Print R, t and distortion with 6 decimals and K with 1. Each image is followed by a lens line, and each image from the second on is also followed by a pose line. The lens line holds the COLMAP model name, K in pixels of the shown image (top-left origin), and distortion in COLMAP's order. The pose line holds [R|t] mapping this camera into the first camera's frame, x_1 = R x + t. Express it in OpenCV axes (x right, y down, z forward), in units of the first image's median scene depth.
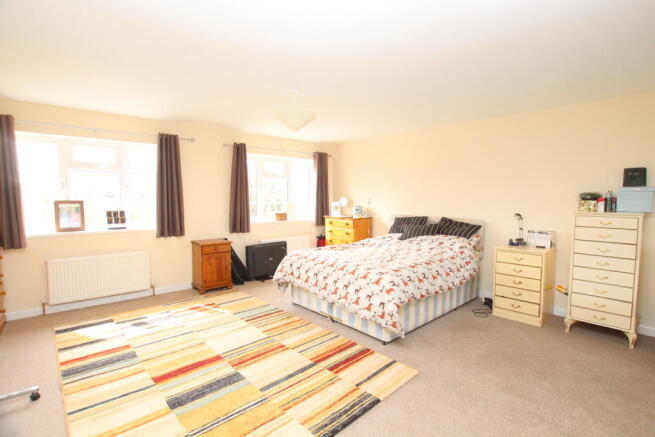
lens RADIAL K [[315.8, 0, 327.5], [0, 315.8, 218.5], [0, 0, 1]] dist [-0.022063, -0.001064]
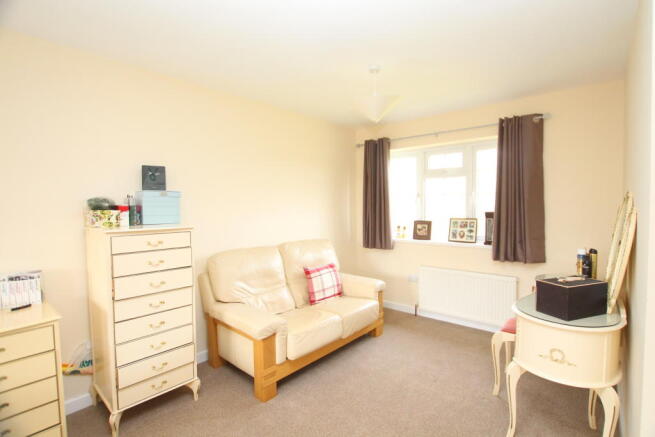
lens RADIAL K [[315.8, 0, 327.5], [0, 315.8, 218.5], [0, 0, 1]] dist [-0.022063, -0.001064]
pose [[-0.087887, -0.044369, 0.995142, 0.186670], [0.079027, 0.995548, 0.051366, -0.040098], [-0.992991, 0.083157, -0.083989, 0.640174]]
